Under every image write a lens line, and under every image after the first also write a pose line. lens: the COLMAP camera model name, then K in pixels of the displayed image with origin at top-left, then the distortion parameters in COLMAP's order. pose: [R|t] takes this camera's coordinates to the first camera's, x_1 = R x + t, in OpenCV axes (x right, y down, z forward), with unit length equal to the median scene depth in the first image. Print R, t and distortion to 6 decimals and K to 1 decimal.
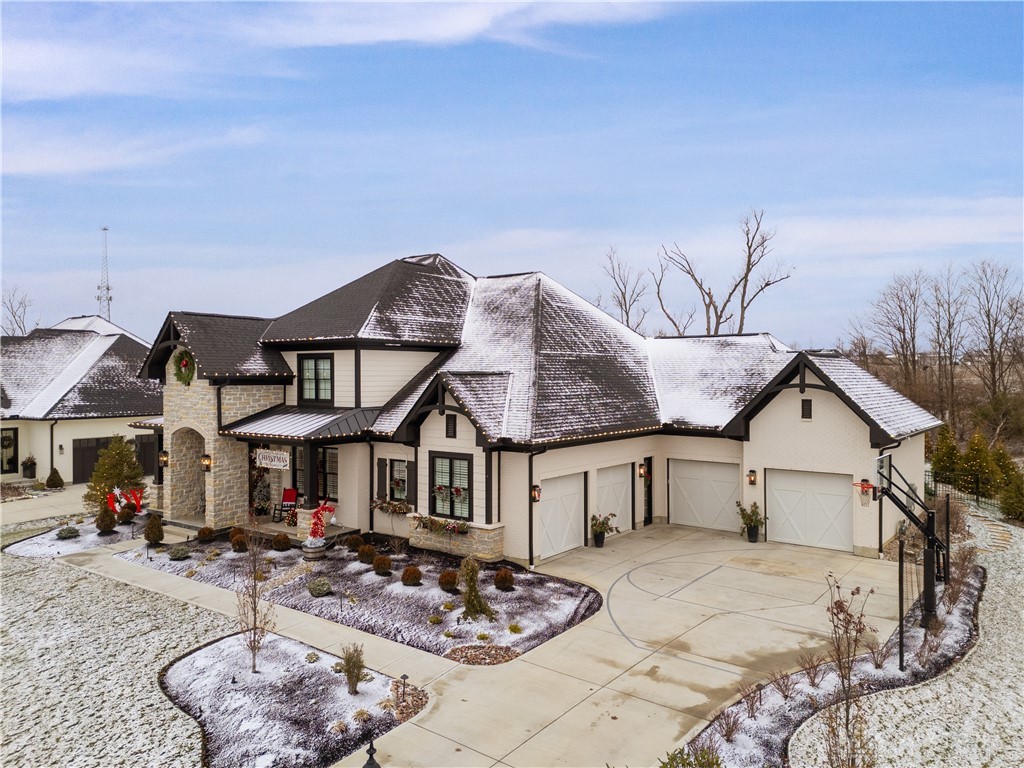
lens RADIAL K [[747.6, 0, 514.2], [0, 747.6, 380.9], [0, 0, 1]] dist [0.080091, -0.070241]
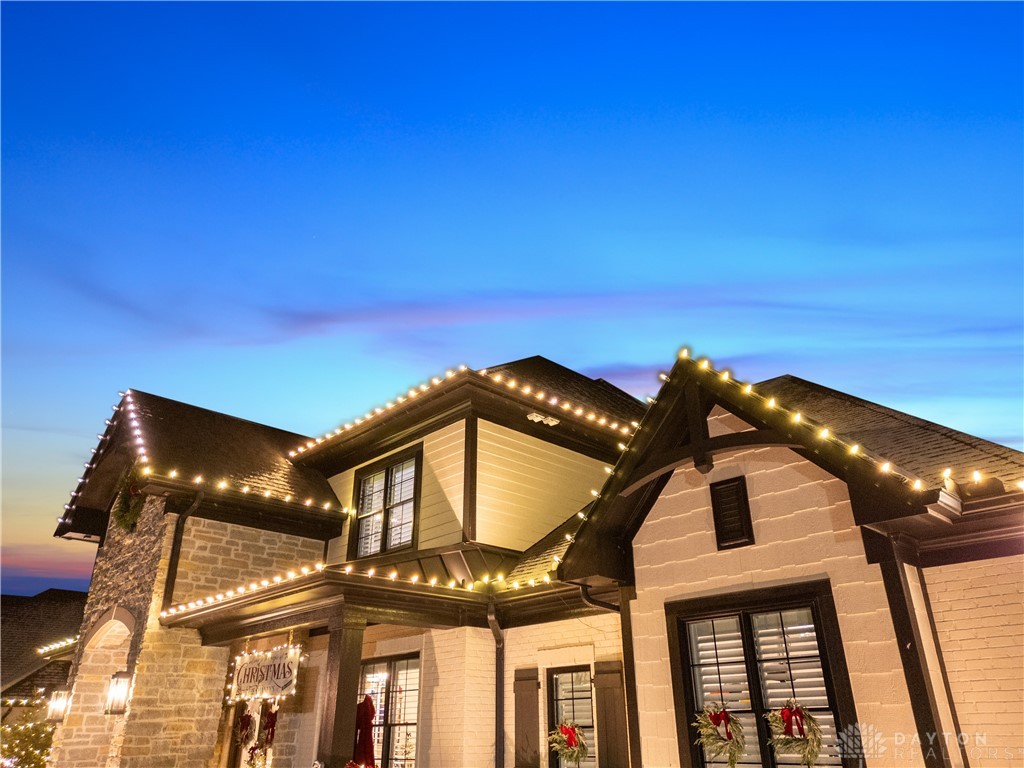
lens RADIAL K [[747.6, 0, 514.2], [0, 747.6, 380.9], [0, 0, 1]] dist [0.080091, -0.070241]
pose [[0.988331, -0.068805, -0.135893, -0.117259], [0.002357, 0.898964, -0.438016, 0.139990], [0.152301, 0.432585, 0.888636, 0.577258]]
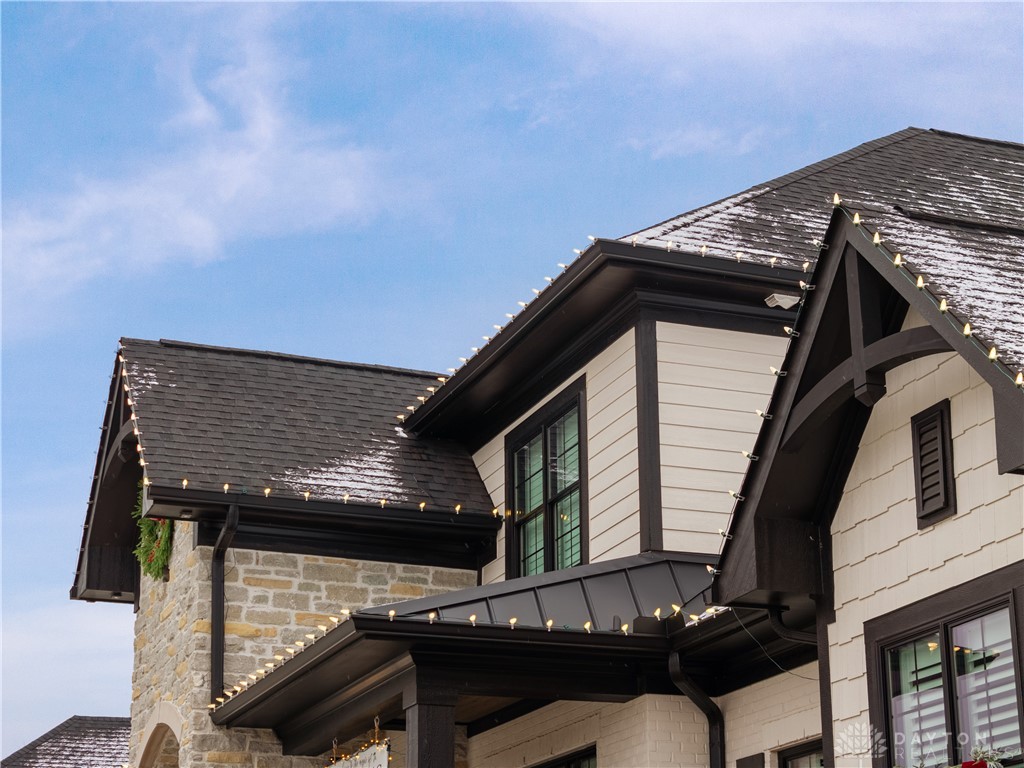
lens RADIAL K [[2057.4, 0, 512.3], [0, 2057.4, 386.3], [0, 0, 1]] dist [-0.112308, 0.235102]
pose [[0.850015, -0.168942, -0.498932, 0.087575], [0.000362, 0.947362, -0.320166, 0.193473], [0.526759, 0.271965, 0.805333, 0.434023]]
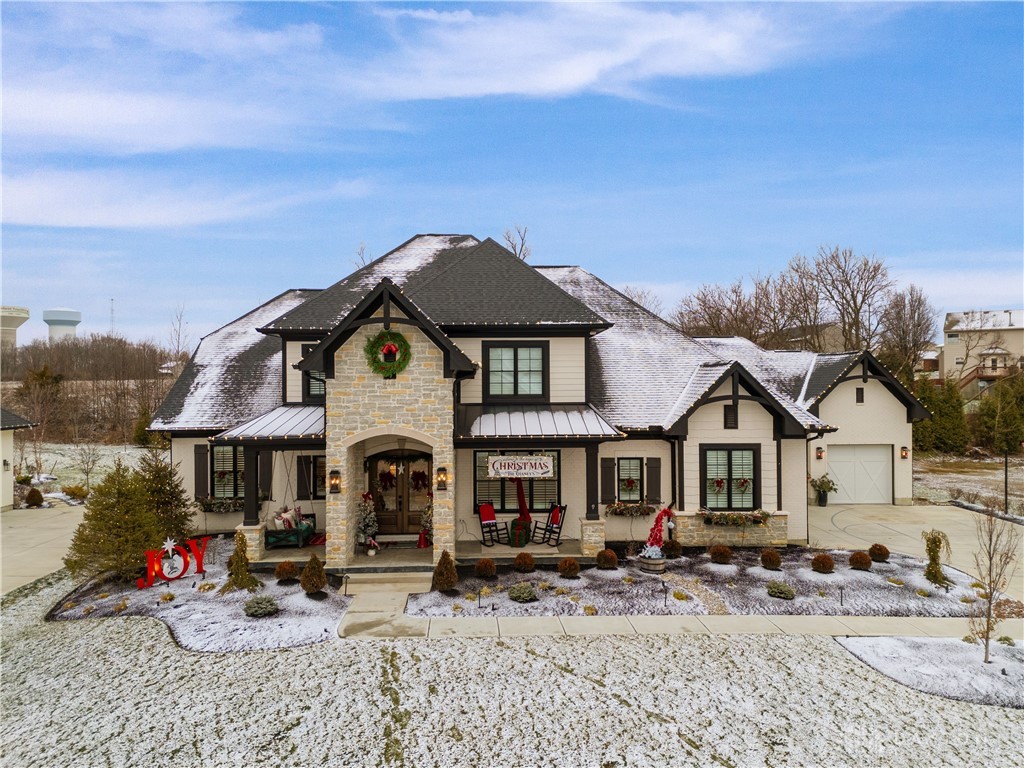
lens RADIAL K [[759.0, 0, 547.9], [0, 759.0, 365.8], [0, 0, 1]] dist [0.104235, -0.069407]
pose [[0.761942, 0.008106, 0.647594, -0.822006], [0.007738, 0.999736, -0.021618, 0.011257], [-0.647599, 0.021483, 0.761679, 0.341294]]
